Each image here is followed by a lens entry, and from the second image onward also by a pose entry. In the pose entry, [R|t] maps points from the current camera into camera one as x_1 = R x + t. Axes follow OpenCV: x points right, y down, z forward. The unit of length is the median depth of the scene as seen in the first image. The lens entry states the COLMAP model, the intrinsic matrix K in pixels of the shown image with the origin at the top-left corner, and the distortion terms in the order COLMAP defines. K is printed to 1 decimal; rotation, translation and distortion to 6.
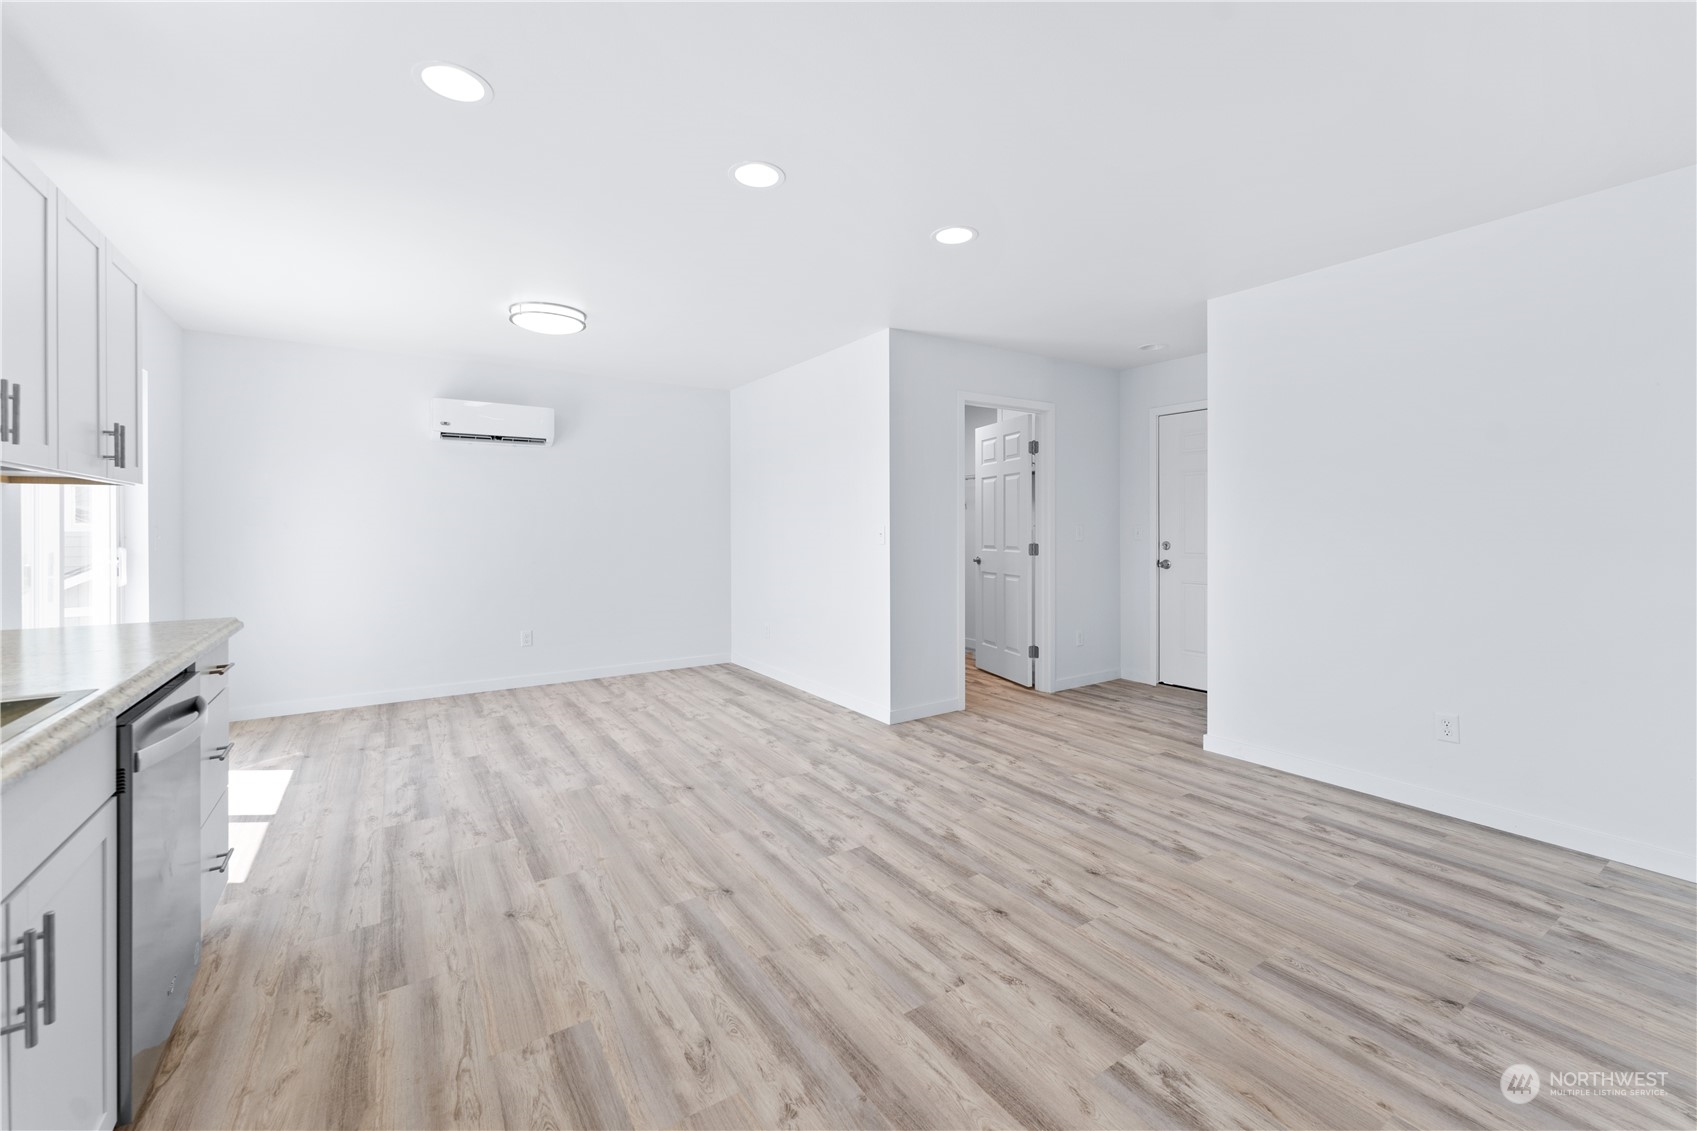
lens RADIAL K [[681.6, 0, 844.7], [0, 681.6, 558.5], [0, 0, 1]] dist [0.002347, 0.000036]
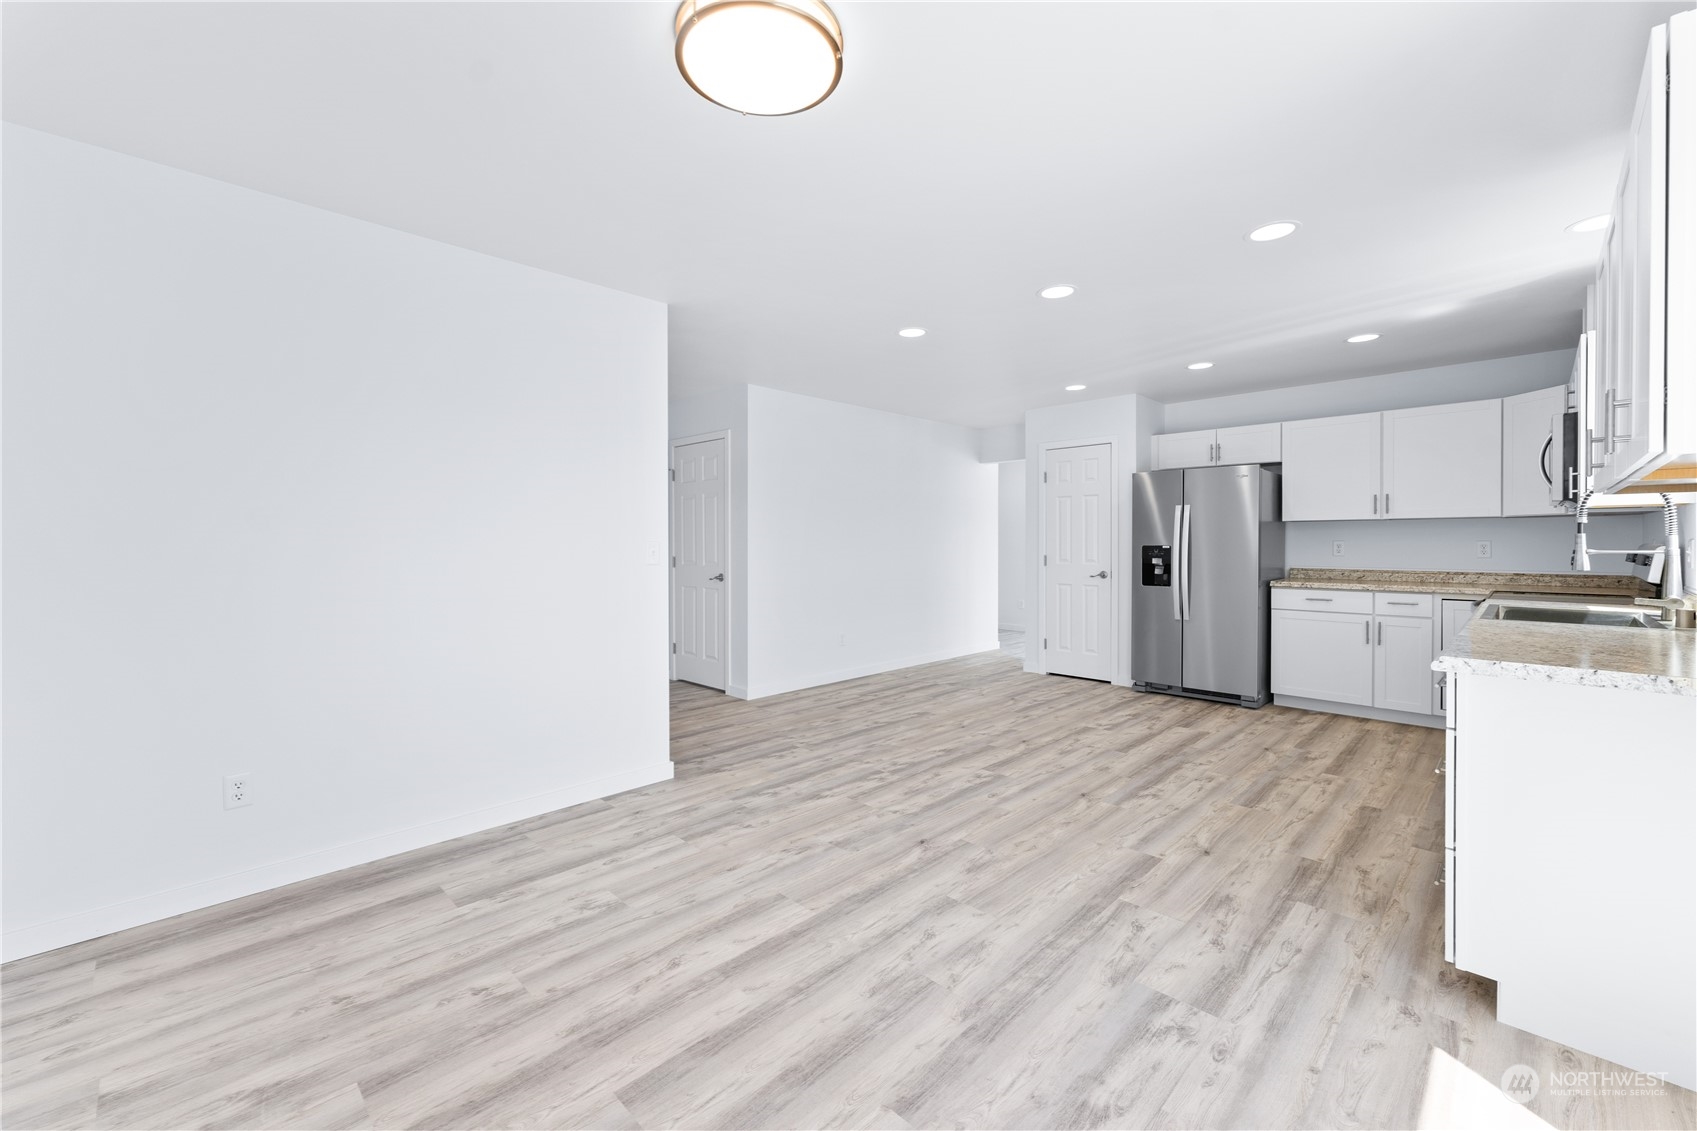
lens RADIAL K [[672.1, 0, 861.8], [0, 672.1, 545.4], [0, 0, 1]] dist [0.001961, 0.000145]
pose [[-0.198891, -0.002750, 0.980018, -1.246523], [0.048763, 0.998730, 0.012698, -0.063580], [-0.978808, 0.050314, -0.198504, 1.459549]]
